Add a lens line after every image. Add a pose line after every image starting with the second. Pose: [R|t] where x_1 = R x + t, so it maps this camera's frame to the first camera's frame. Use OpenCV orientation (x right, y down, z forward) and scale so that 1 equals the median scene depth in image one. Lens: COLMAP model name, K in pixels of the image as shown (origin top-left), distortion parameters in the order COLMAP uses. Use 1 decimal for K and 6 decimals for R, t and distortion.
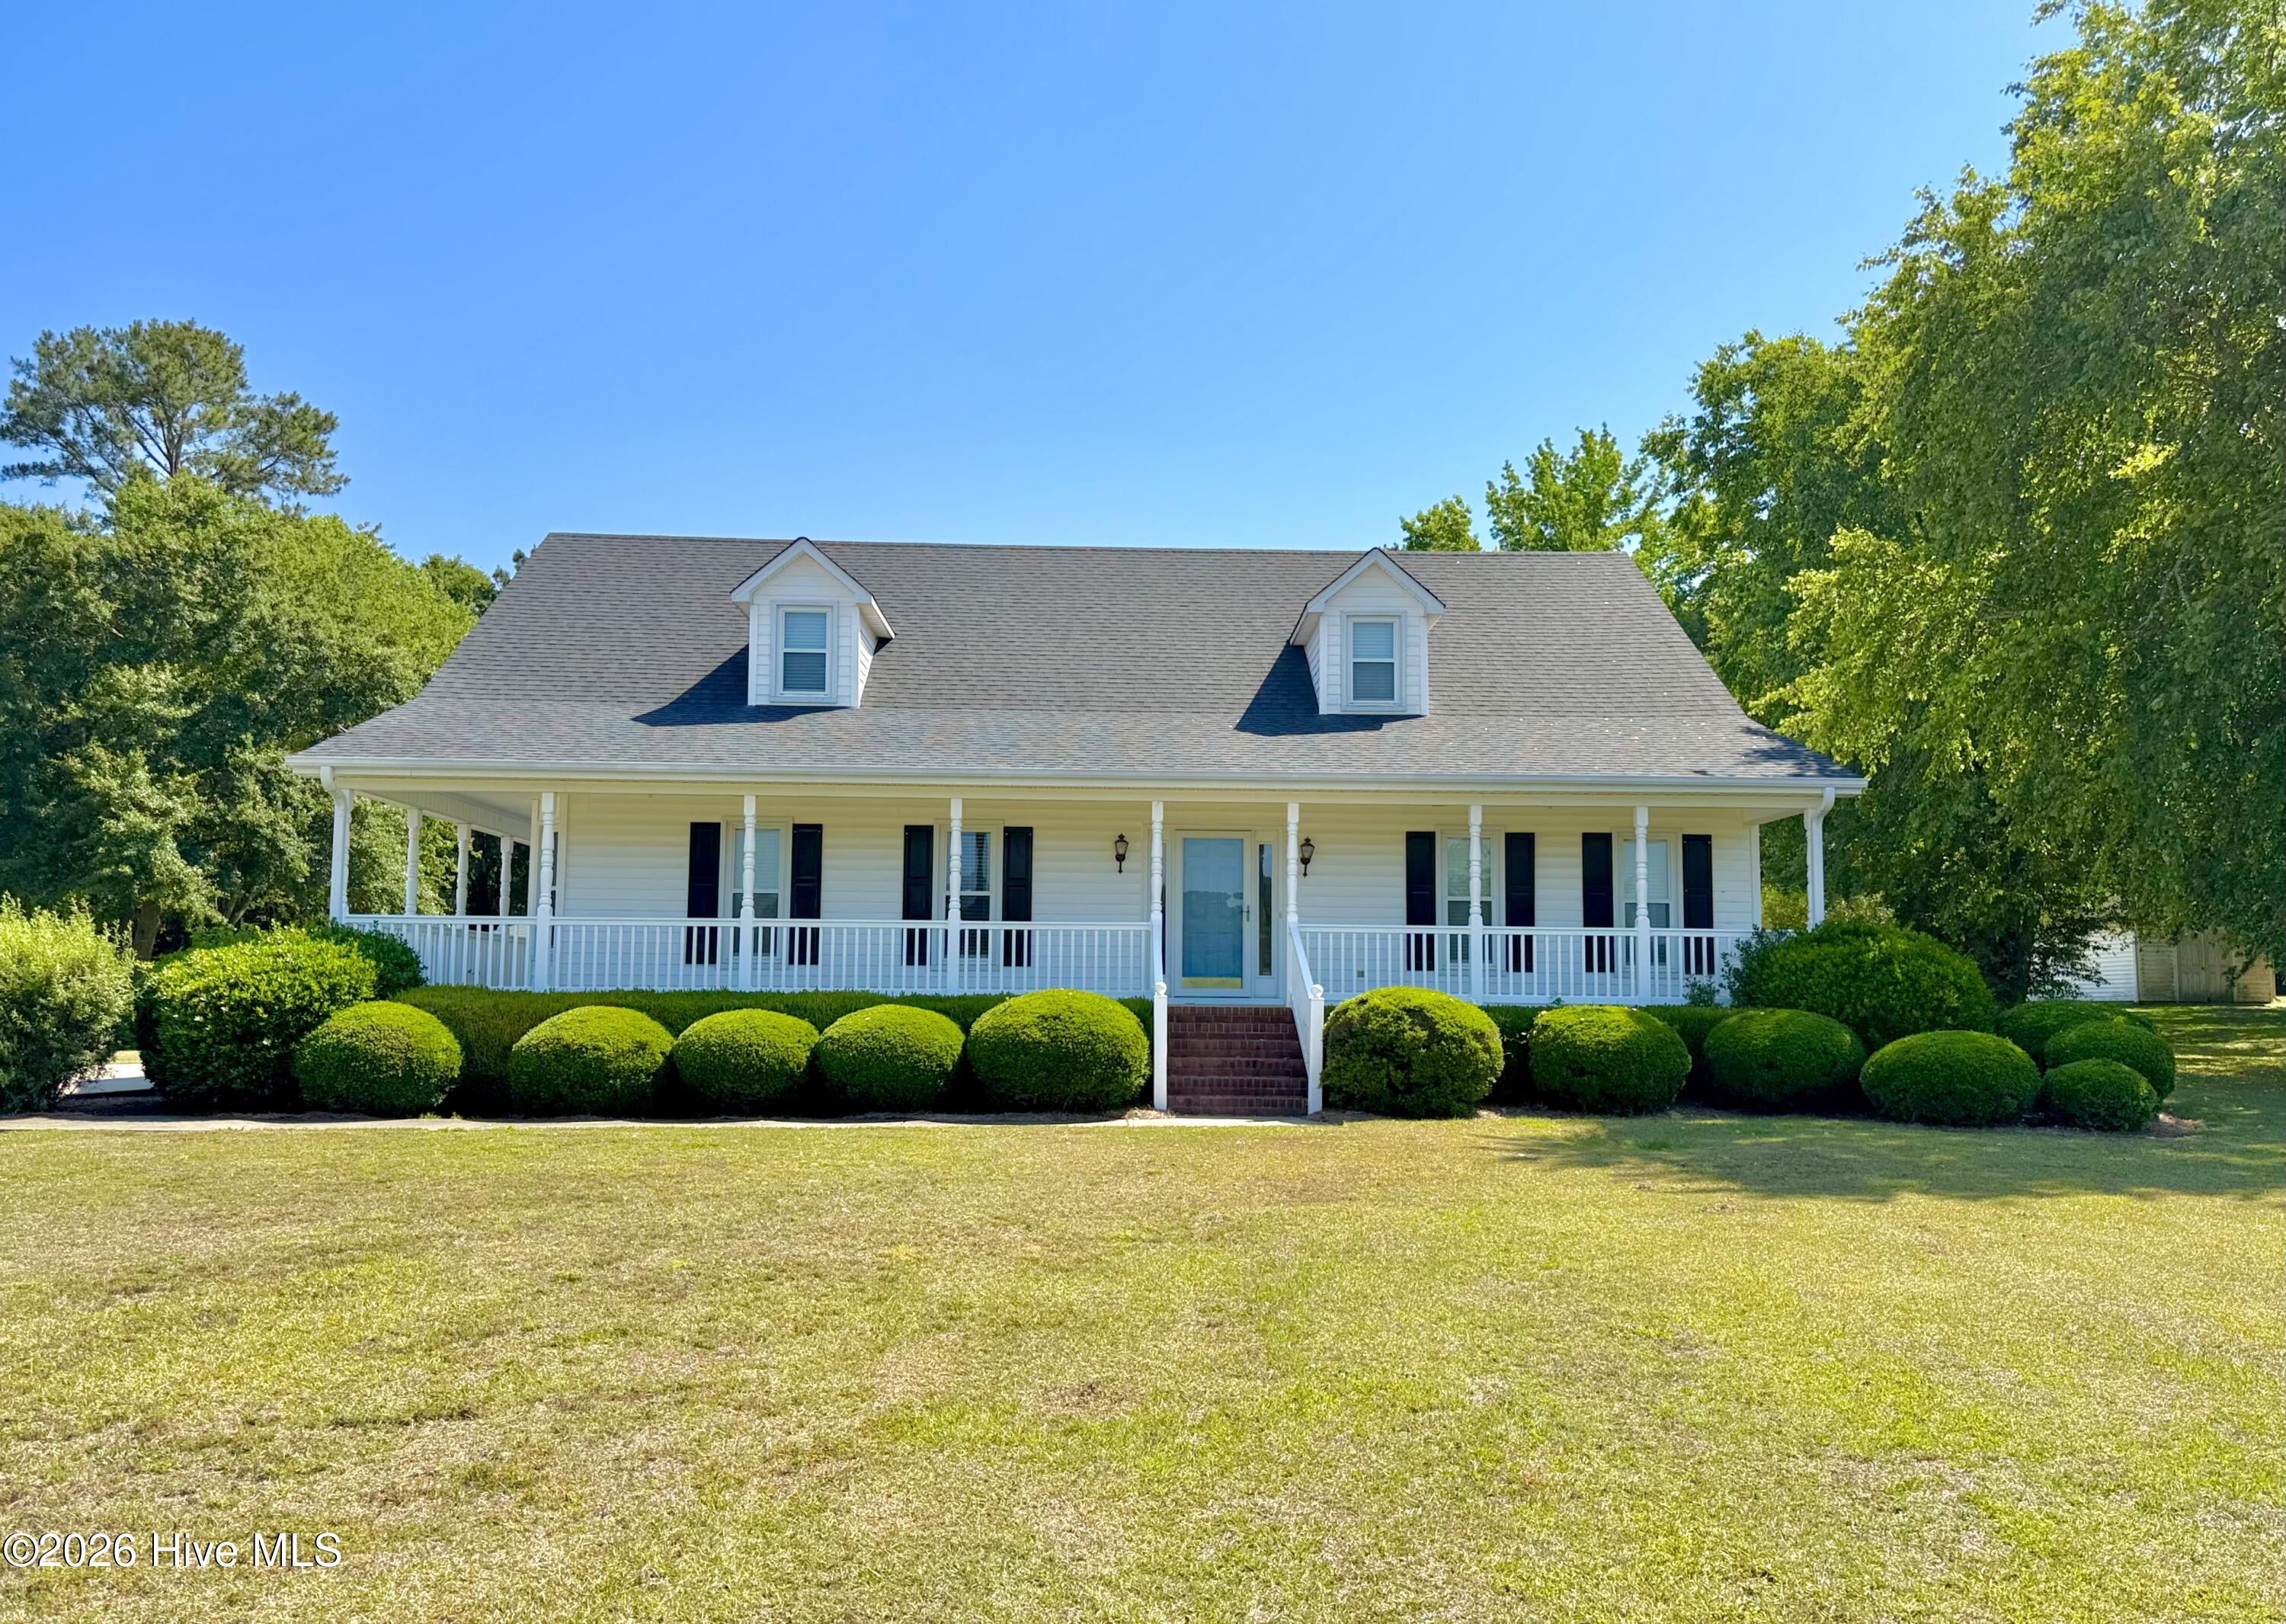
lens RADIAL K [[1655.6, 0, 1140.9], [0, 1655.6, 891.4], [0, 0, 1]] dist [0.006727, -0.000657]
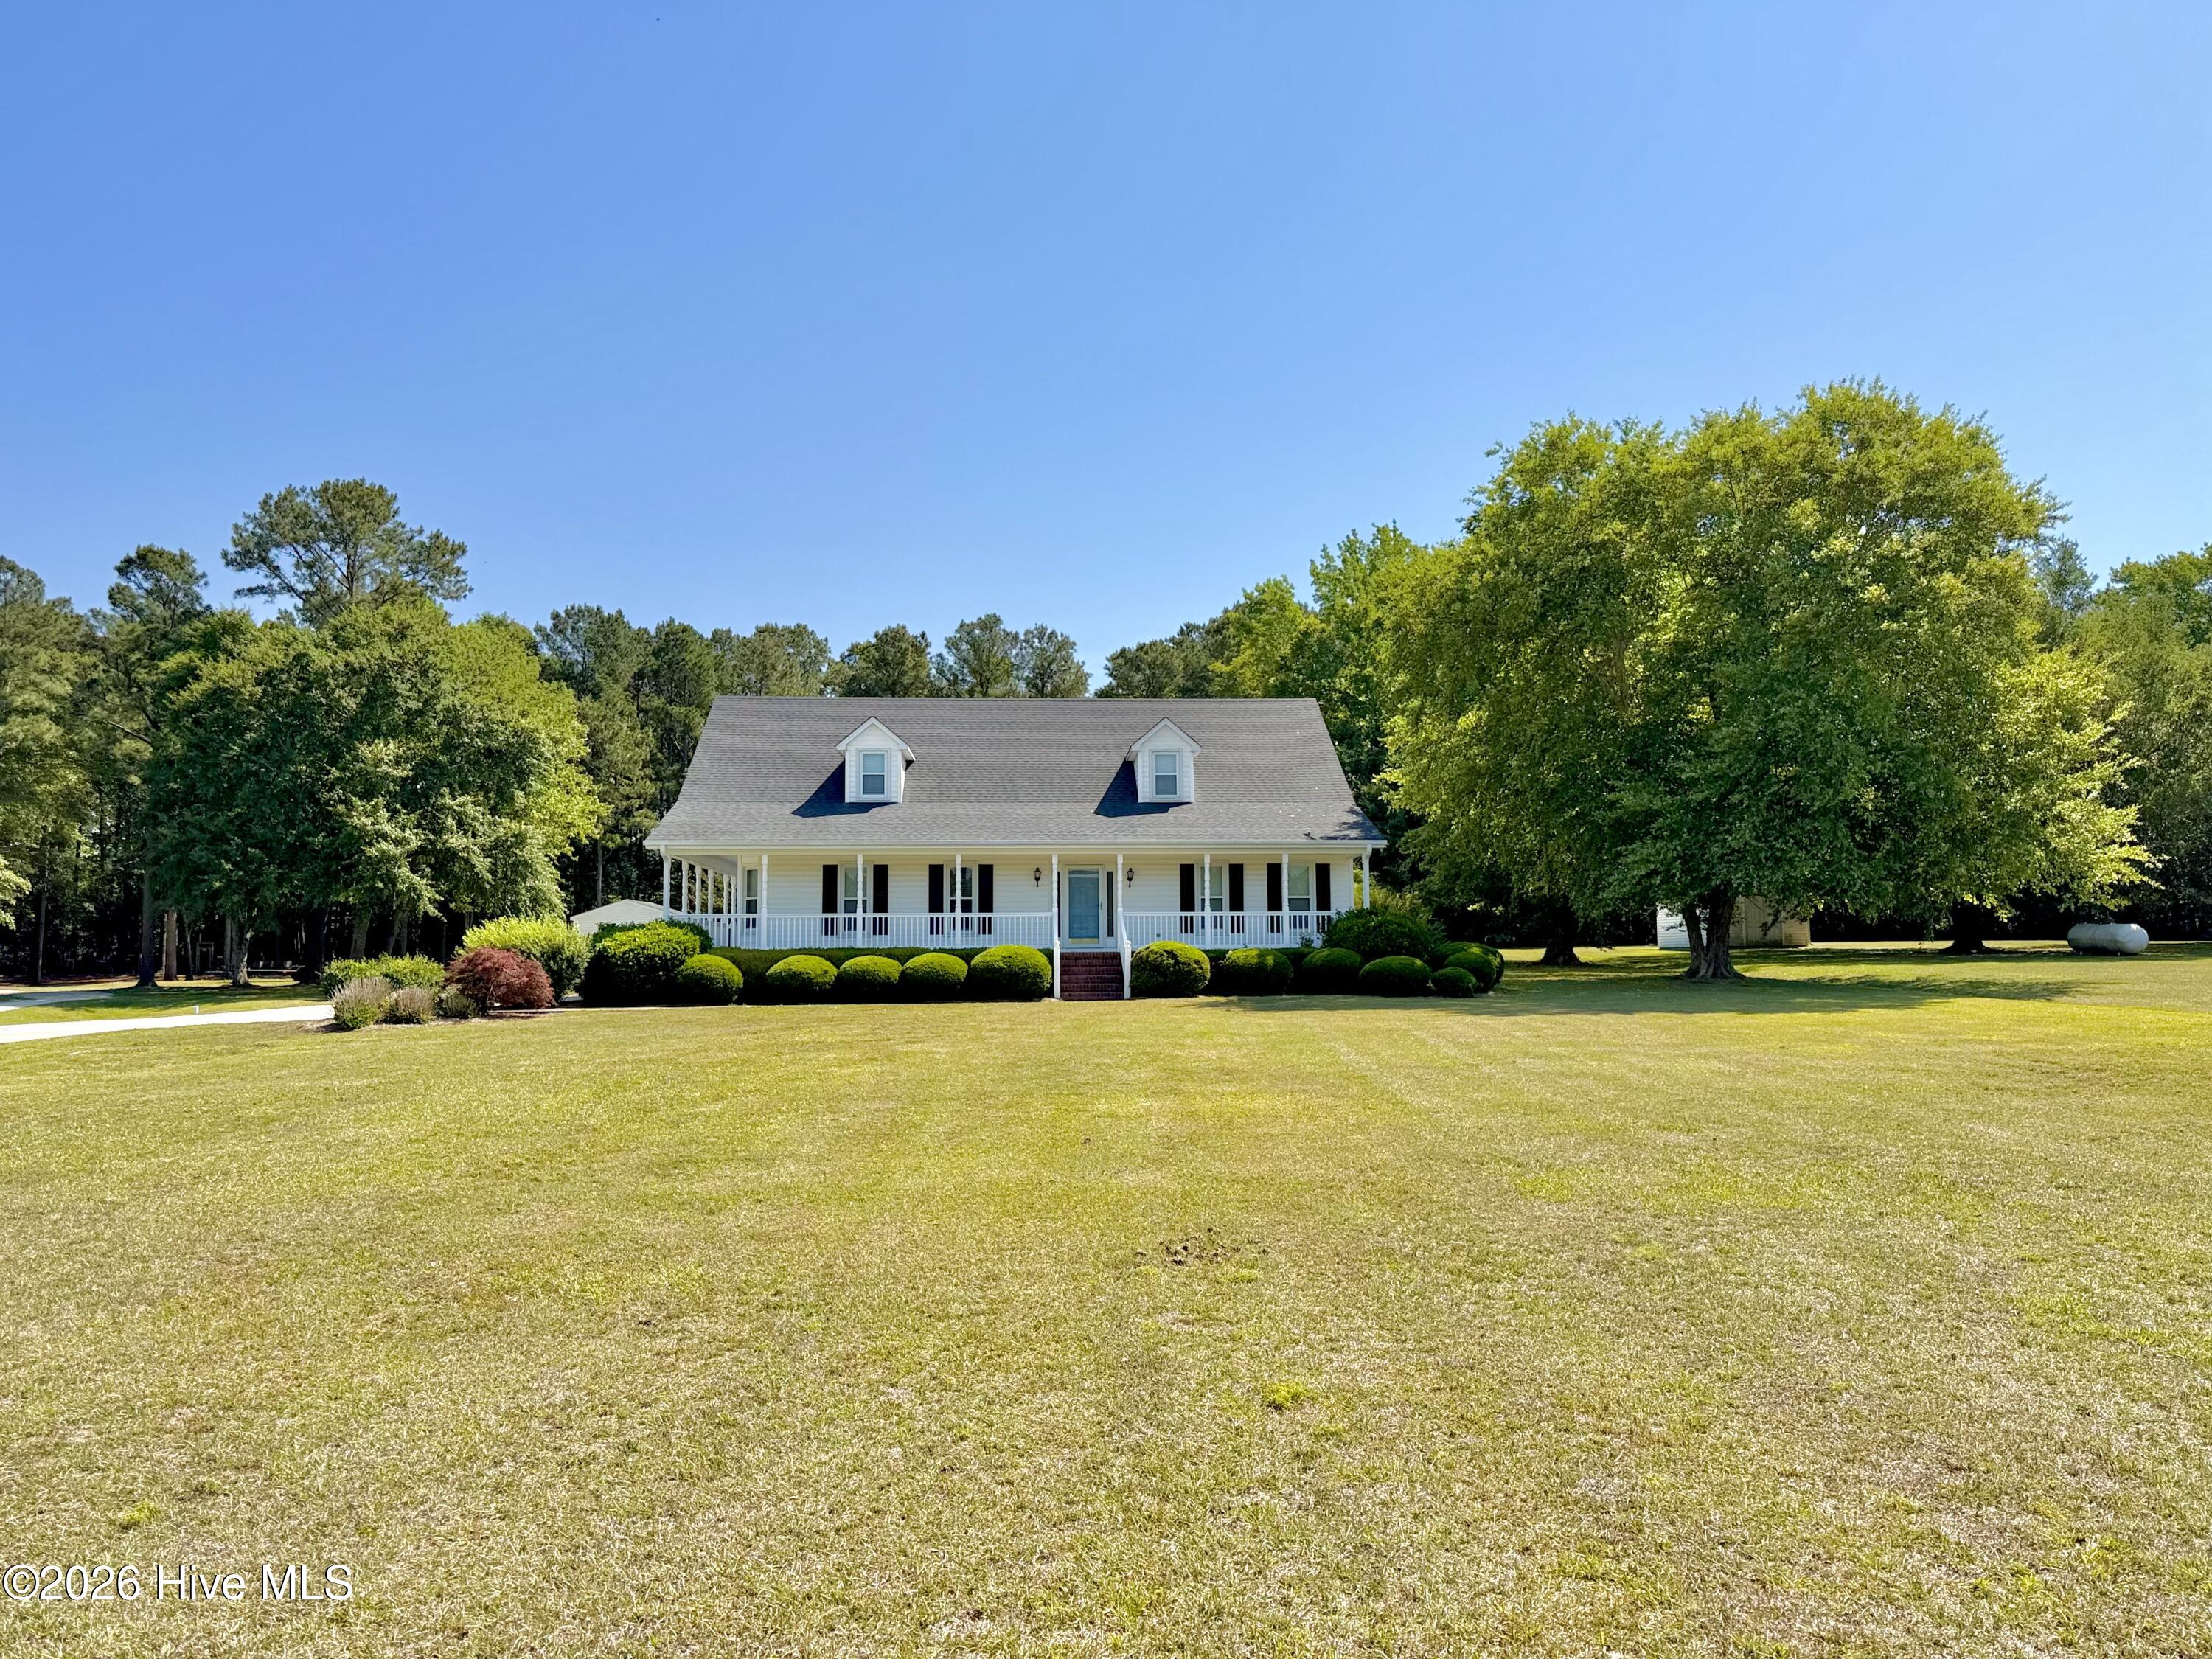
lens RADIAL K [[1563.0, 0, 1106.0], [0, 1563.0, 829.5], [0, 0, 1]] dist [-0.002262, -0.000505]
pose [[0.999334, -0.012760, 0.034190, 0.006908], [0.013430, 0.999721, -0.019437, -0.042859], [-0.033933, 0.019883, 0.999226, -0.897704]]
